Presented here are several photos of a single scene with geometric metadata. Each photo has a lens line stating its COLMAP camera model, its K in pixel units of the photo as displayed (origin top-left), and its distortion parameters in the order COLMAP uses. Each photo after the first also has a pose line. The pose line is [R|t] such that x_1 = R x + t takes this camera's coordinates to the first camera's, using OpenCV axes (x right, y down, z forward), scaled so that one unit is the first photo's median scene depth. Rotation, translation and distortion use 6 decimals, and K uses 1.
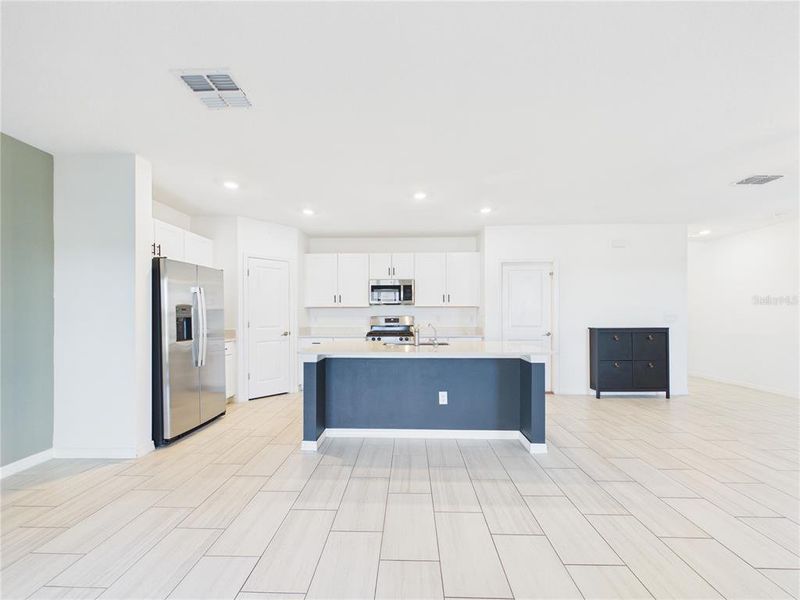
lens RADIAL K [[322.0, 0, 399.8], [0, 322.0, 315.1], [0, 0, 1]] dist [0.001014, 0.000175]
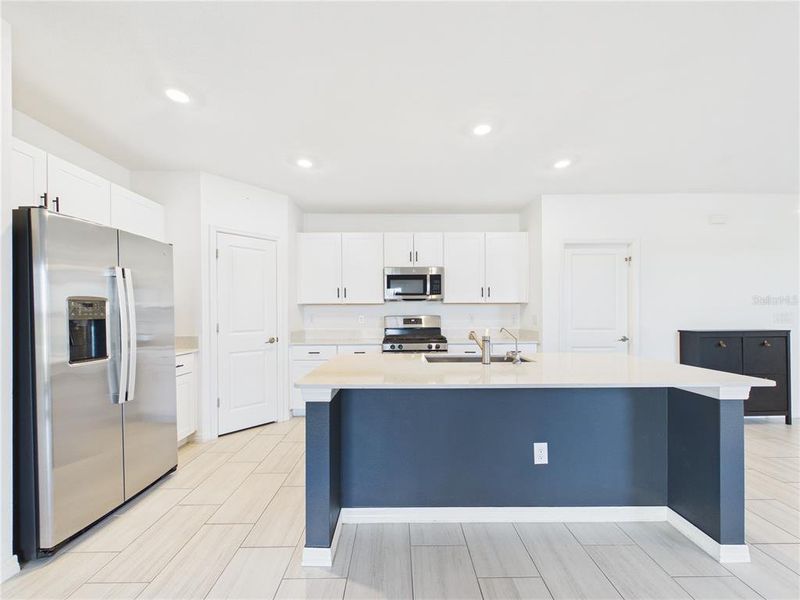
lens RADIAL K [[322.0, 0, 399.8], [0, 322.0, 315.1], [0, 0, 1]] dist [0.001014, 0.000175]
pose [[0.999247, -0.002390, 0.038732, -0.109308], [0.002279, 0.999993, 0.002891, -0.000437], [-0.038739, -0.002801, 0.999245, 0.307505]]
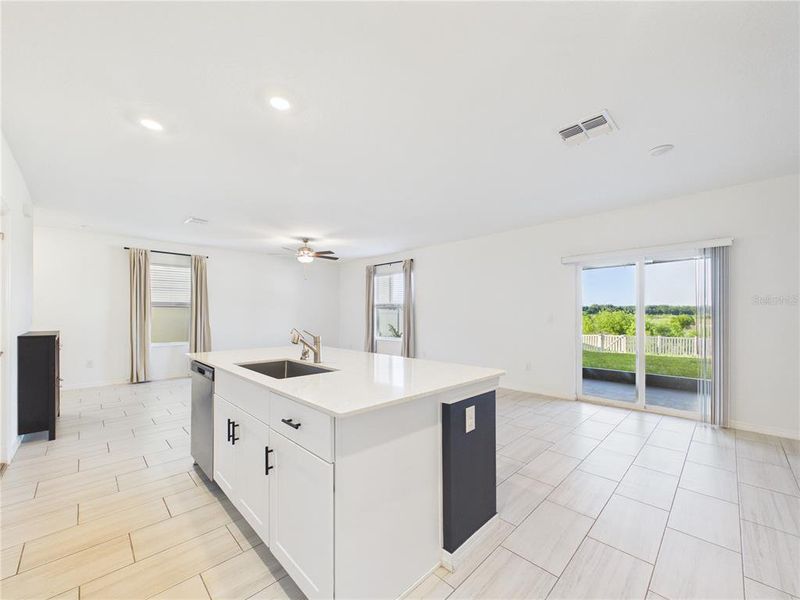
lens RADIAL K [[328.3, 0, 400.4], [0, 328.3, 313.4], [0, 0, 1]] dist [0.001364, 0.000095]
pose [[-0.717349, 0.001985, 0.696711, -0.425340], [-0.001190, 0.999991, -0.004074, -0.003801], [-0.696713, -0.003752, -0.717340, 1.075624]]
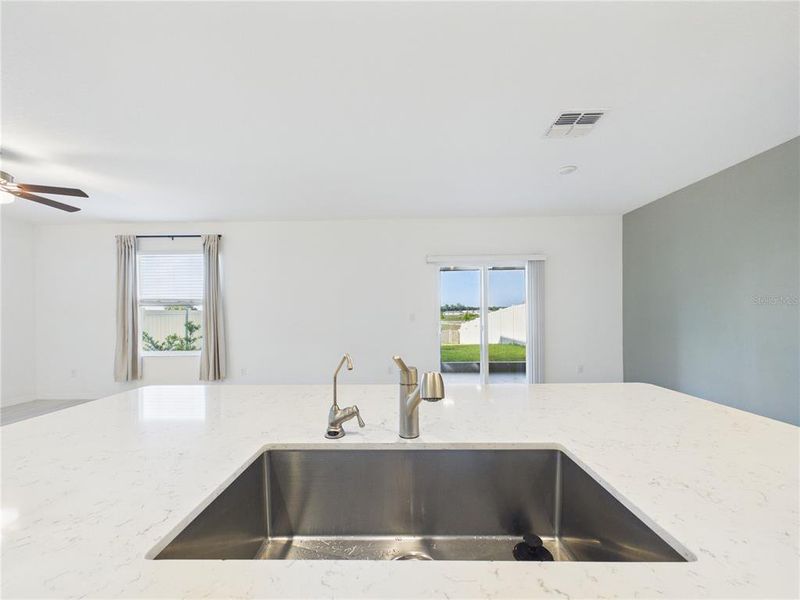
lens RADIAL K [[322.0, 0, 399.8], [0, 322.0, 315.1], [0, 0, 1]] dist [0.001014, 0.000175]
pose [[-0.999605, 0.013473, -0.024649, 0.044969], [0.013351, 0.999898, 0.005077, -0.003231], [0.024714, 0.004746, -0.999683, 0.992257]]
